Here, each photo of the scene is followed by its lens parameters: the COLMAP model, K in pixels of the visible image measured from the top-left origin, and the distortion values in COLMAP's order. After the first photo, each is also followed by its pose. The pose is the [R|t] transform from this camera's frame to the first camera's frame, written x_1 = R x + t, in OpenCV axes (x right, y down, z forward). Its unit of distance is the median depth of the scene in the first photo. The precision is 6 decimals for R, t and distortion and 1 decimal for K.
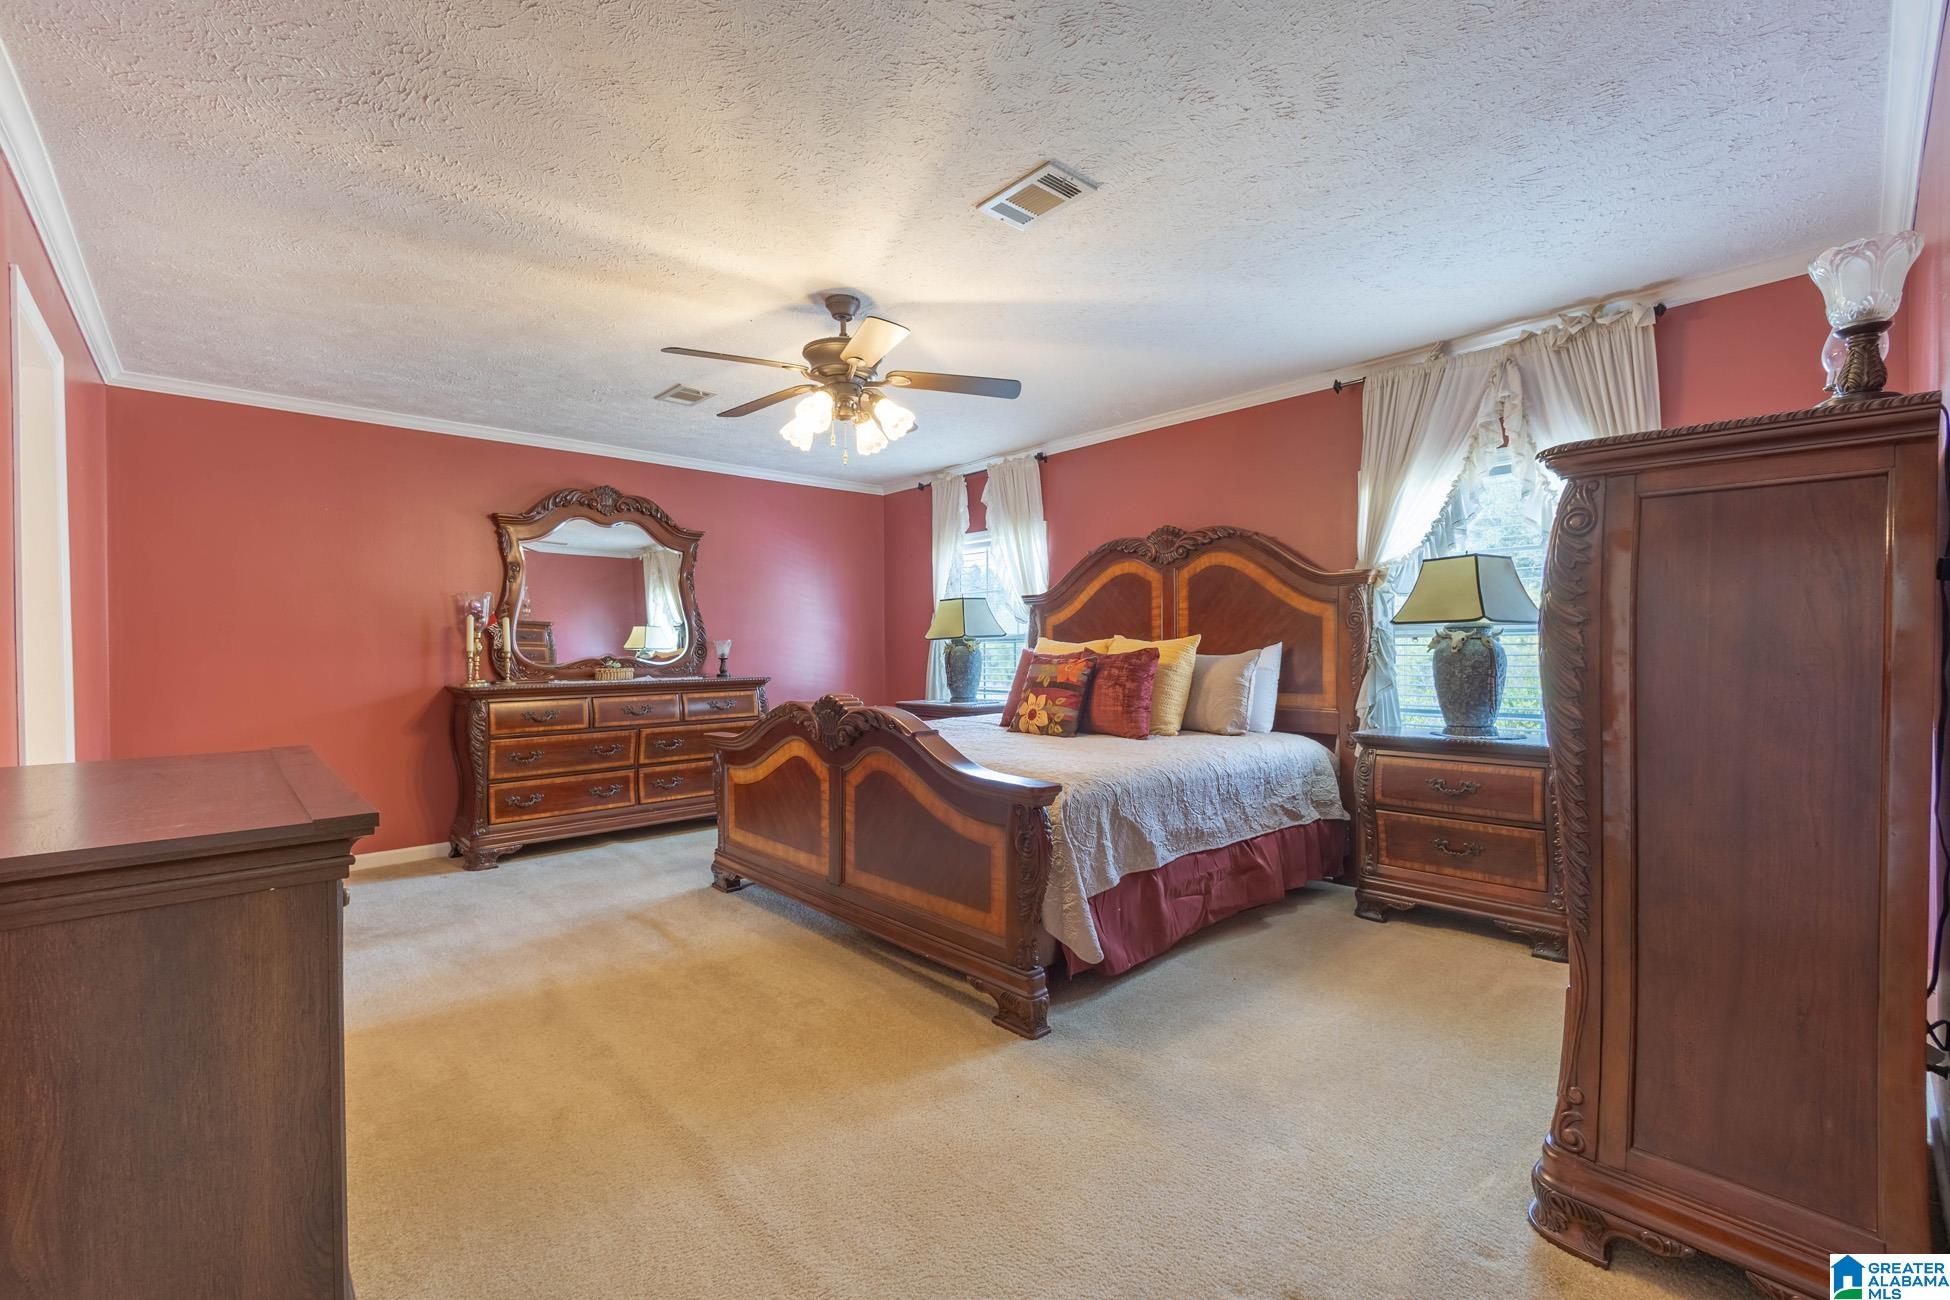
lens RADIAL K [[828.5, 0, 974.8], [0, 828.5, 647.6], [0, 0, 1]] dist [-0.004099, -0.000261]
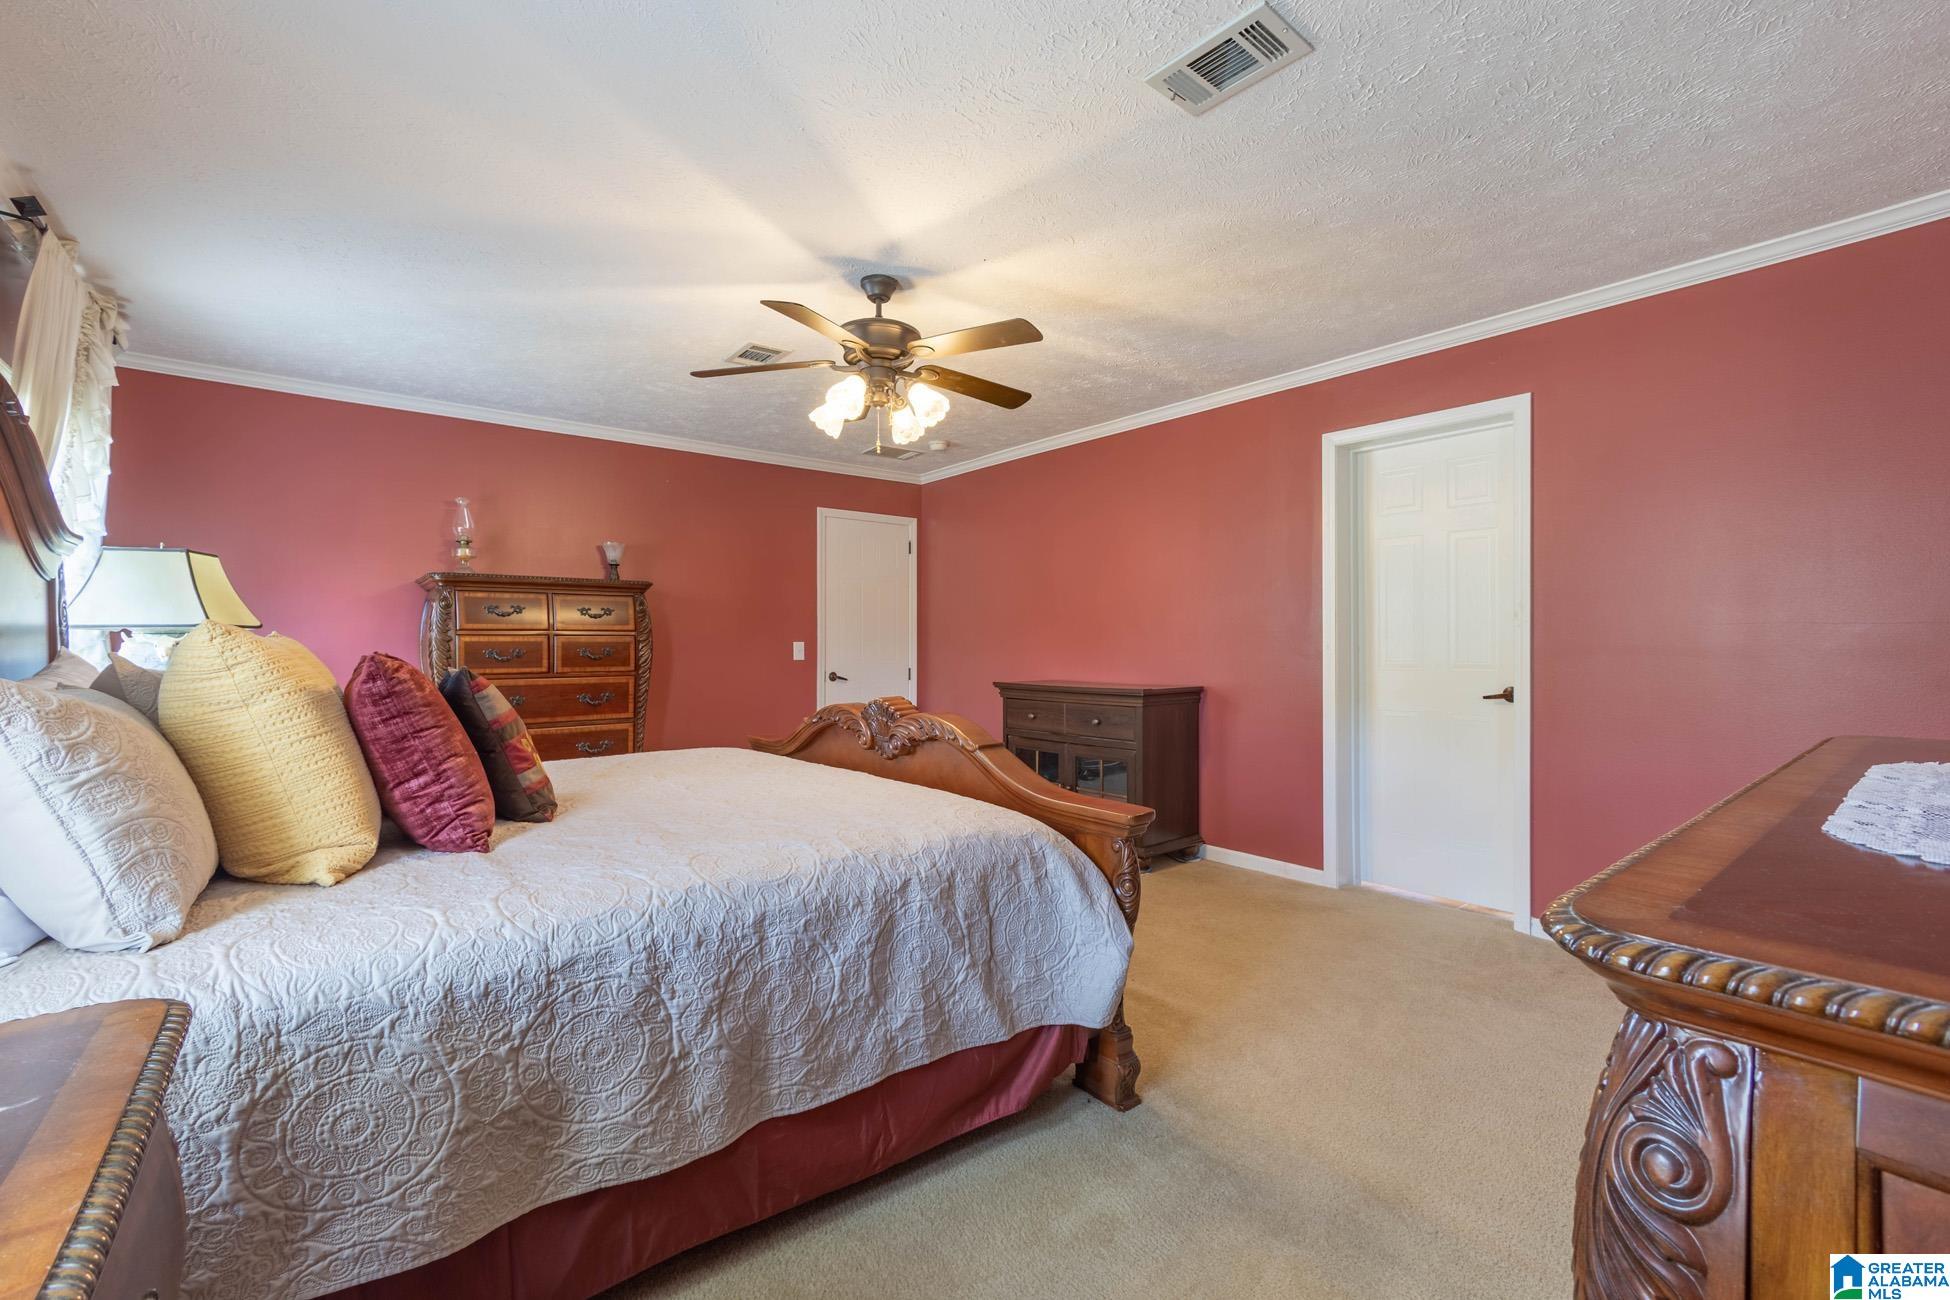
lens RADIAL K [[828.5, 0, 973.2], [0, 828.5, 656.0], [0, 0, 1]] dist [-0.004099, -0.000261]
pose [[-0.998266, 0.009049, 0.058171, -0.219758], [0.009975, 0.999828, 0.015641, -0.002573], [-0.058020, 0.016194, -0.998184, 1.331657]]
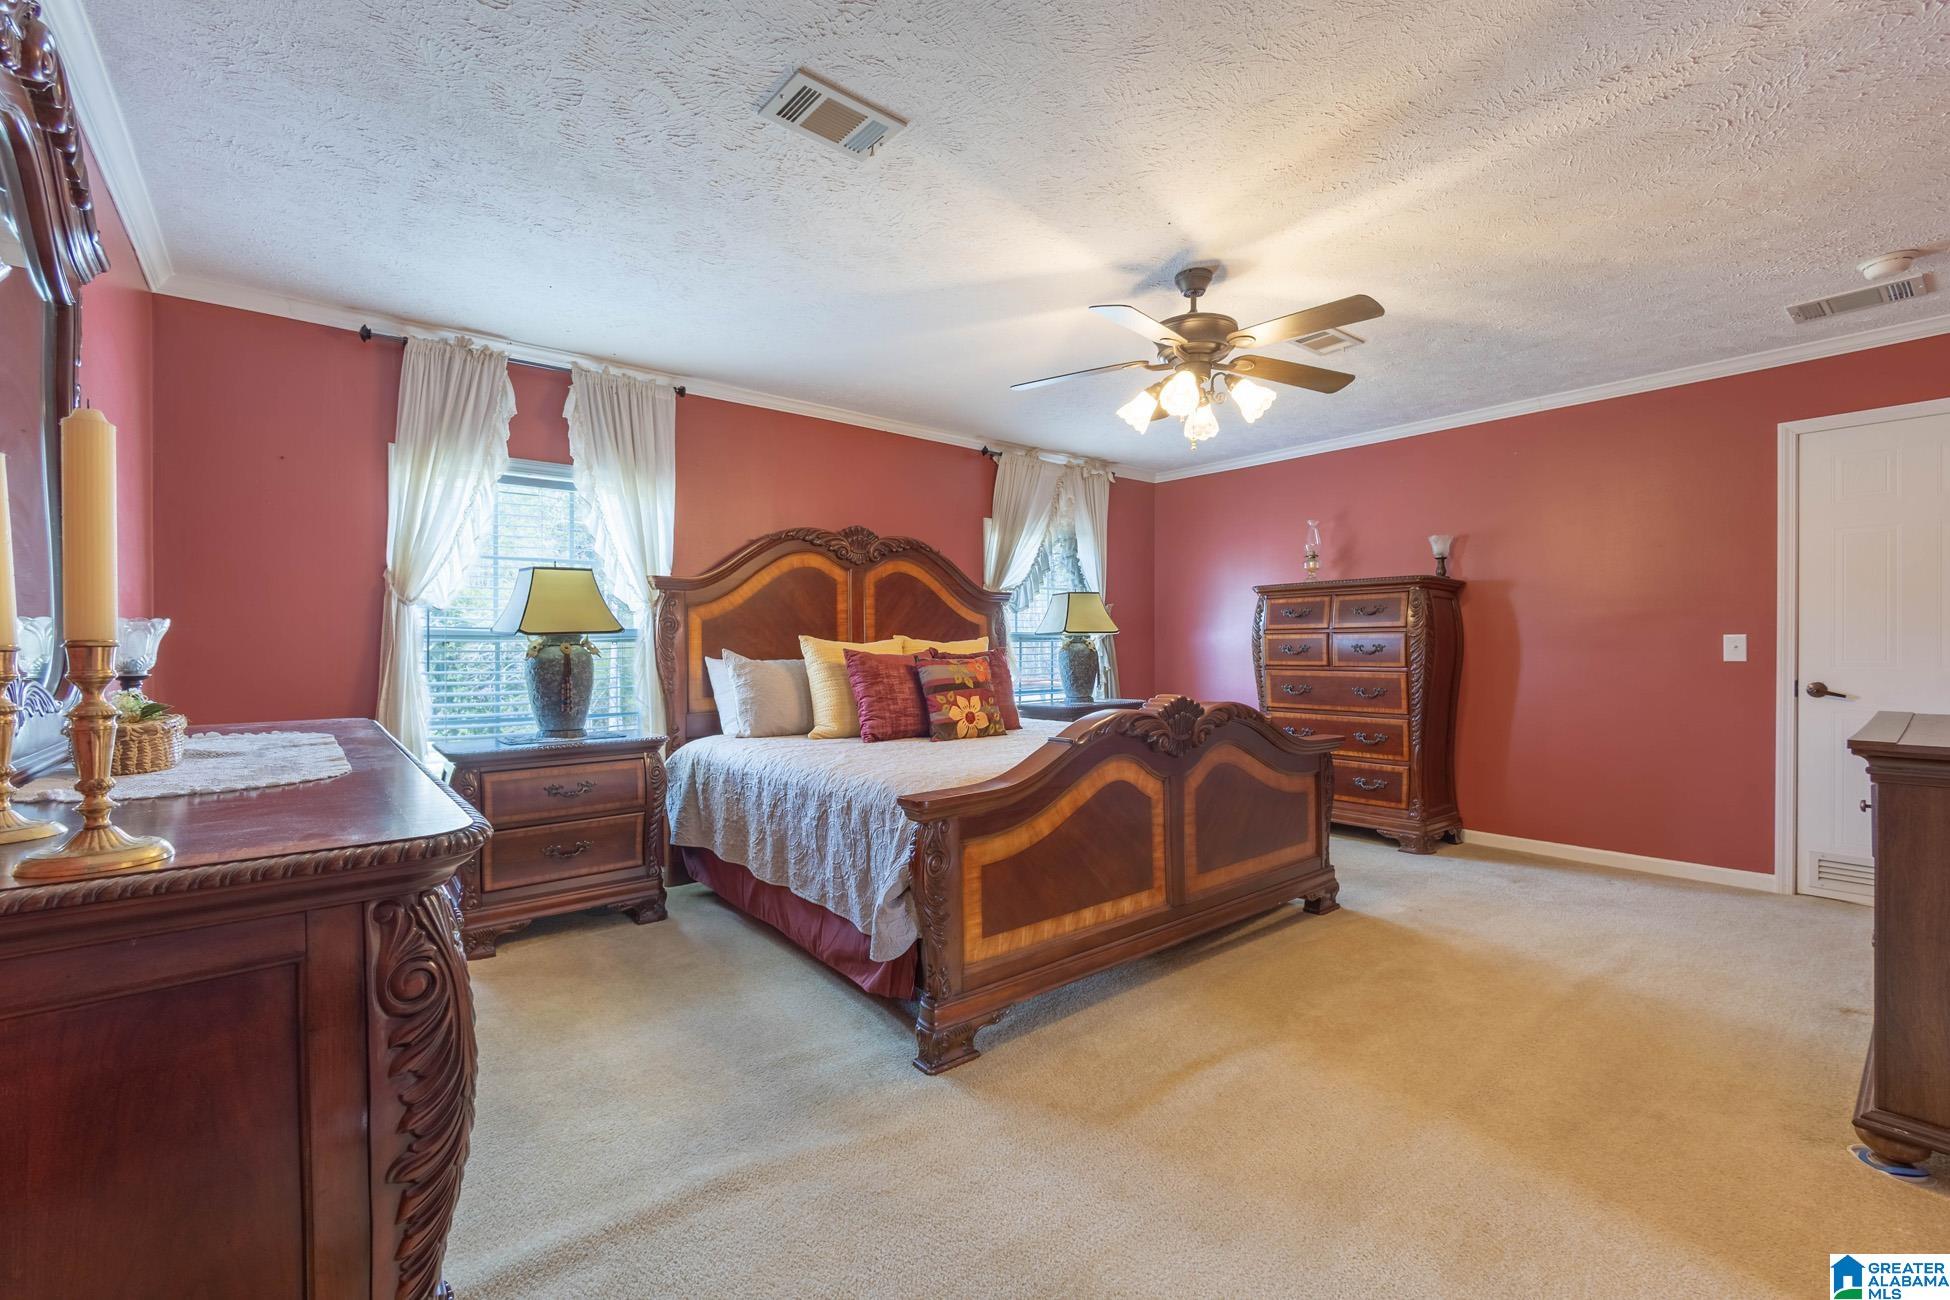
lens RADIAL K [[828.5, 0, 968.8], [0, 828.5, 648.1], [0, 0, 1]] dist [-0.004099, -0.000261]
pose [[0.050591, 0.004556, 0.998709, -0.760763], [0.007899, 0.999956, -0.004962, 0.004945], [-0.998688, 0.008140, 0.050553, 0.828622]]
